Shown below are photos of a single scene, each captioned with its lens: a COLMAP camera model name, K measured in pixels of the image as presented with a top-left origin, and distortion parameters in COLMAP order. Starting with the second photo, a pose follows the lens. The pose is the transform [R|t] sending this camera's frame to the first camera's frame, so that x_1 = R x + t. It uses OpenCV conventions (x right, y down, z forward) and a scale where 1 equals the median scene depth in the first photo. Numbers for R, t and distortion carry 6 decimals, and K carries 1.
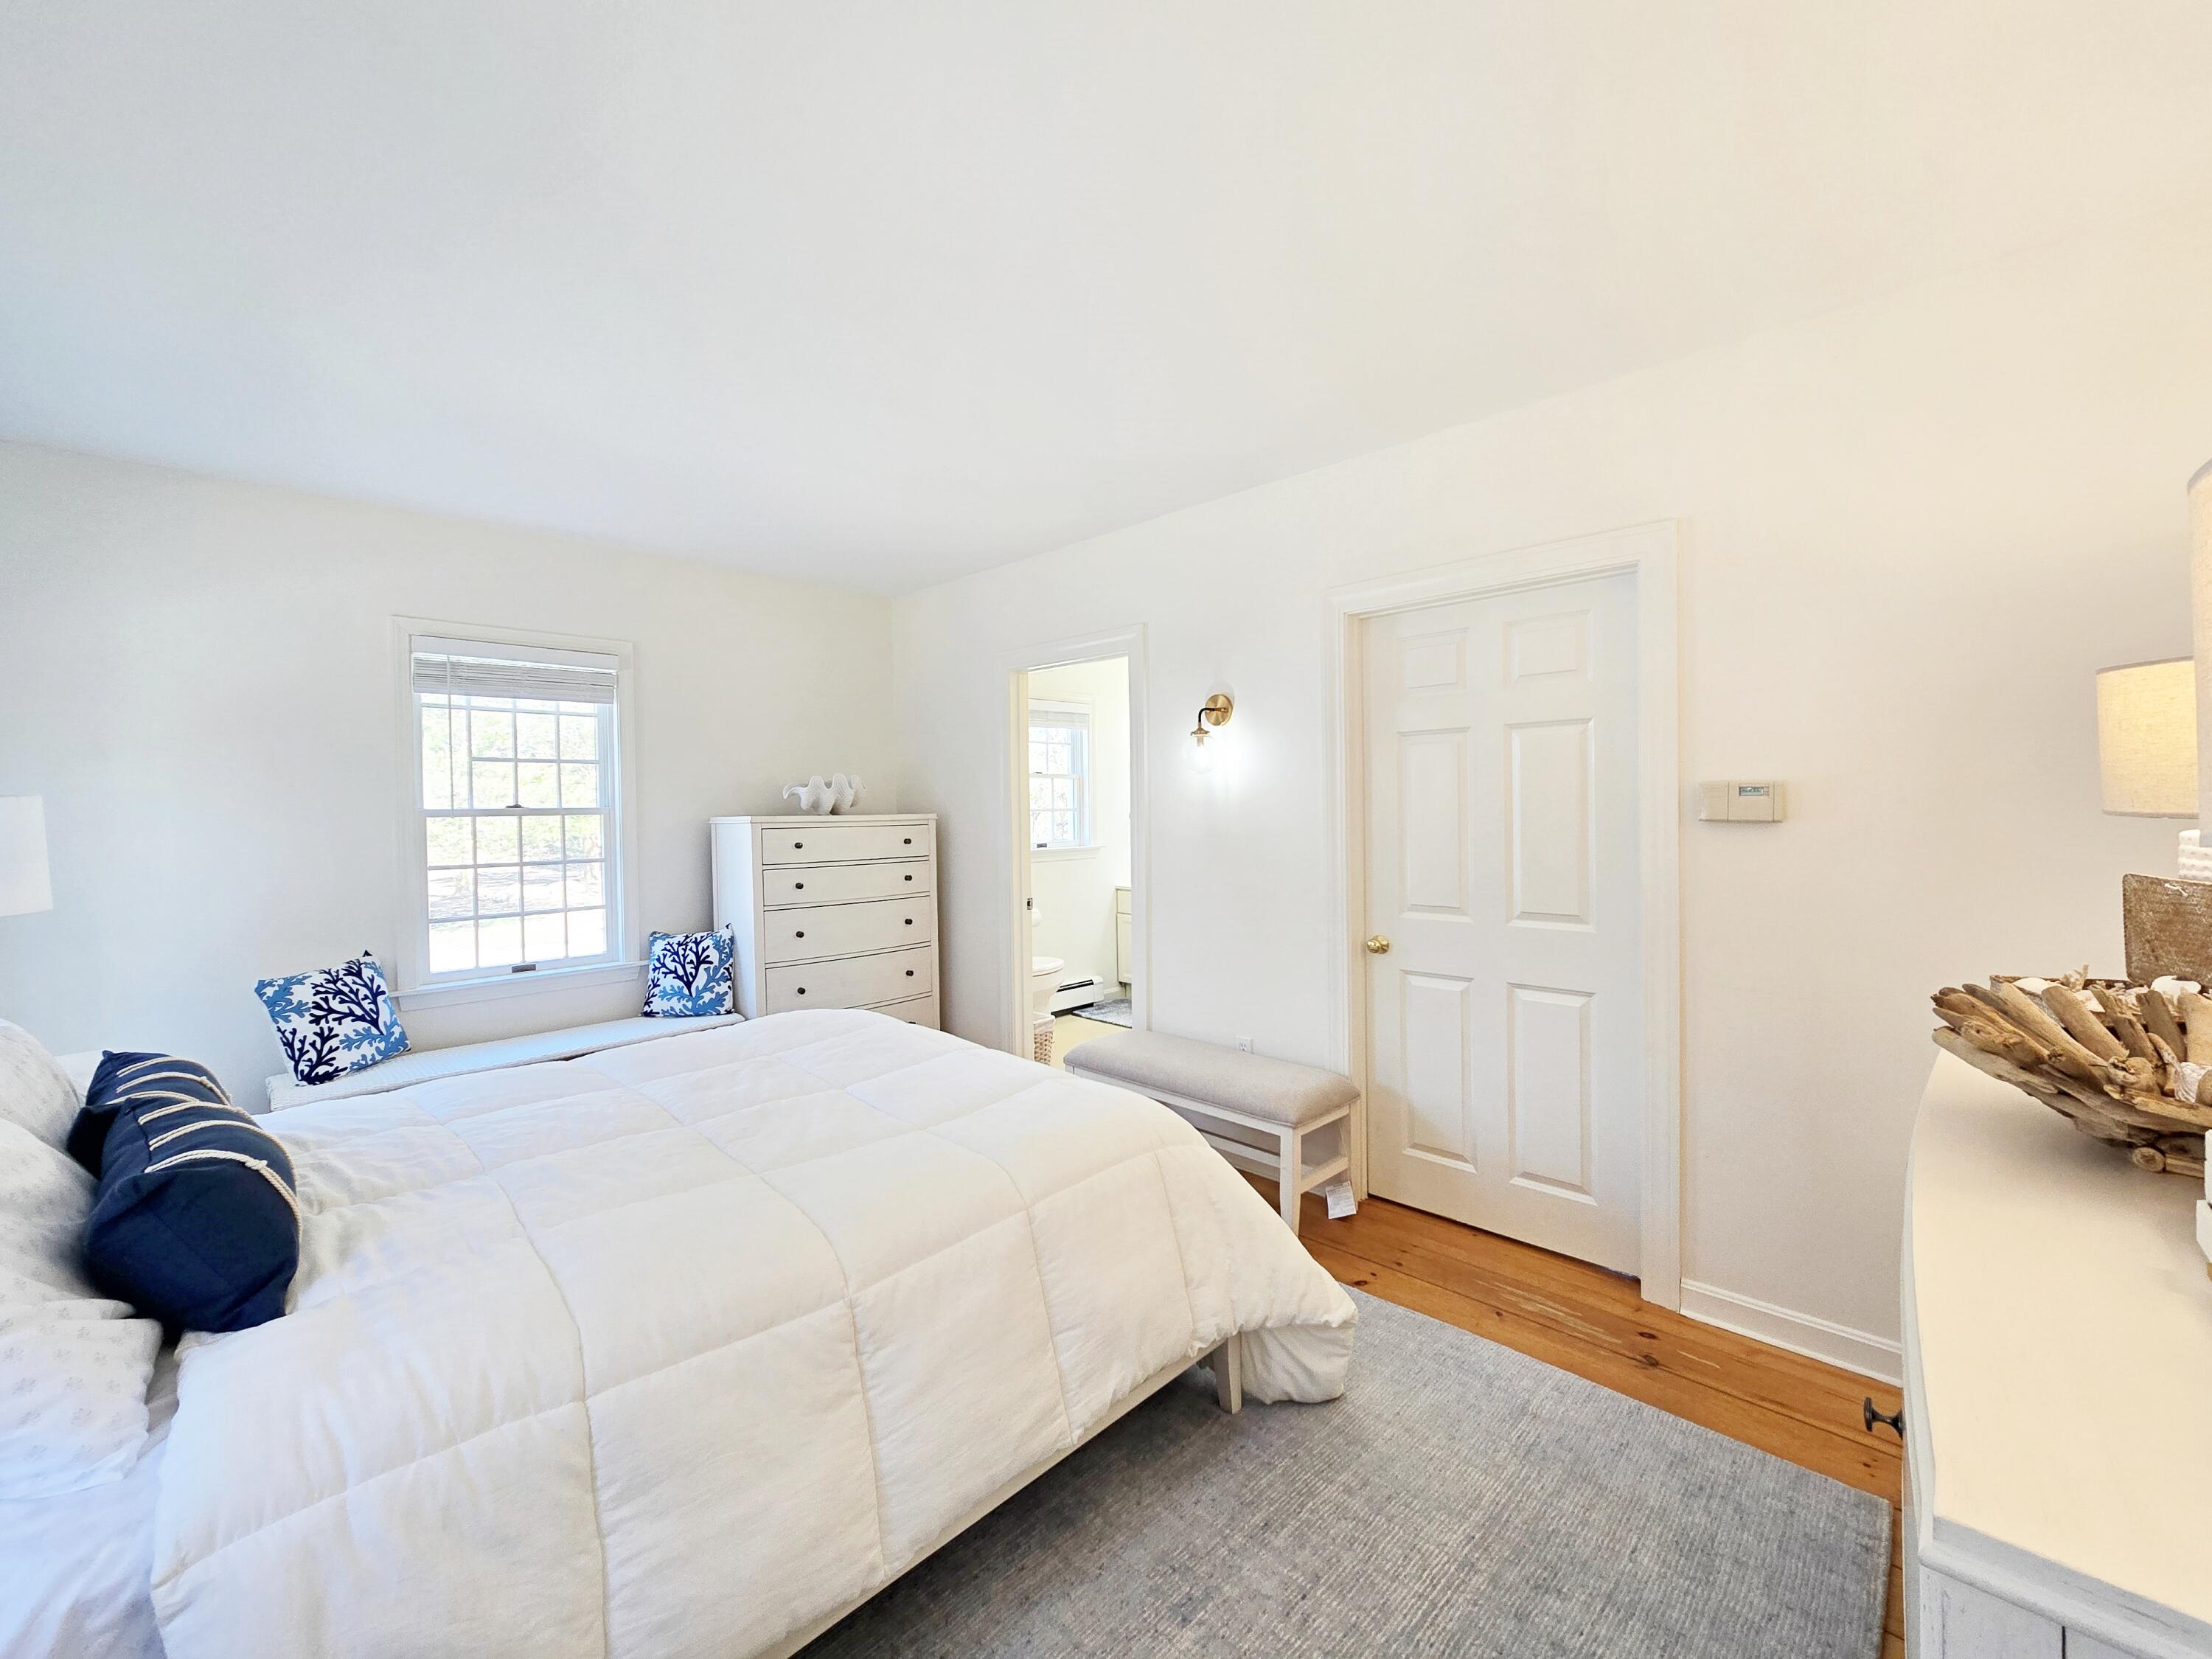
lens RADIAL K [[898.3, 0, 1108.3], [0, 898.3, 828.4], [0, 0, 1]] dist [-0.005850, 0.001158]
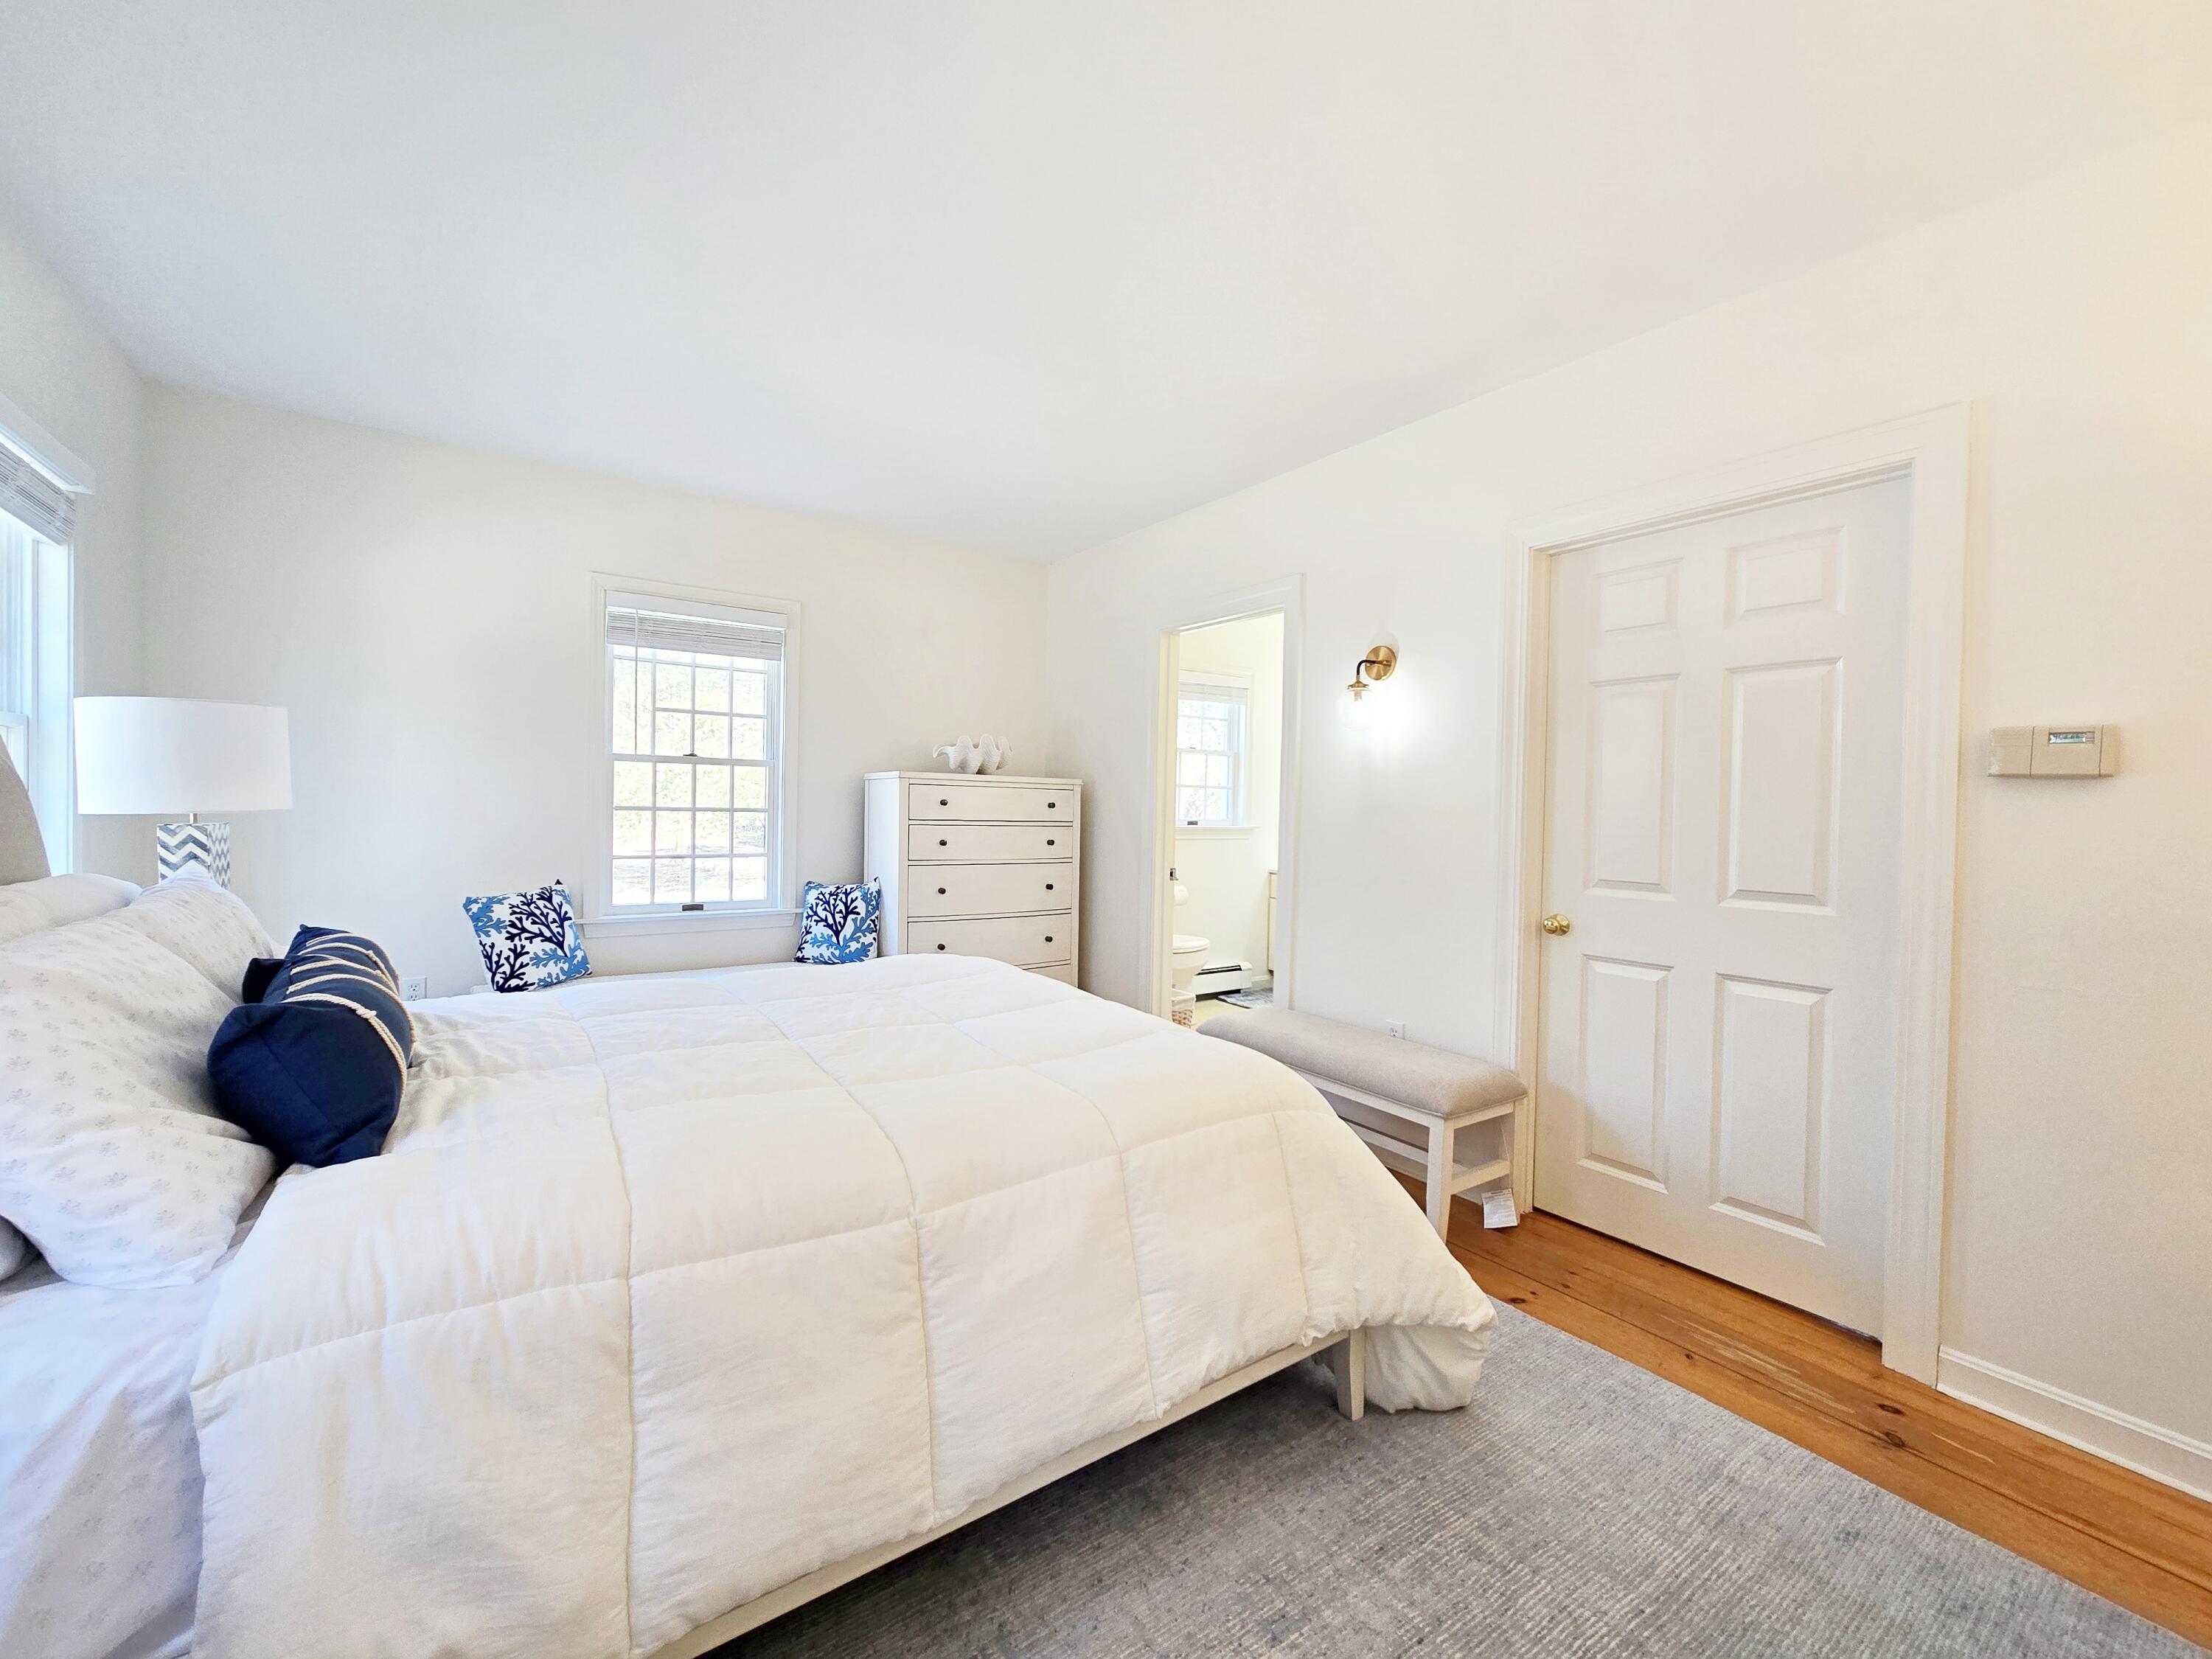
lens RADIAL K [[898.3, 0, 1106.7], [0, 898.3, 827.8], [0, 0, 1]] dist [-0.005850, 0.001158]
pose [[0.982155, 0.037304, -0.184336, 0.040133], [-0.037489, 0.999294, 0.002482, 0.073120], [0.184299, 0.004472, 0.982860, 0.081290]]
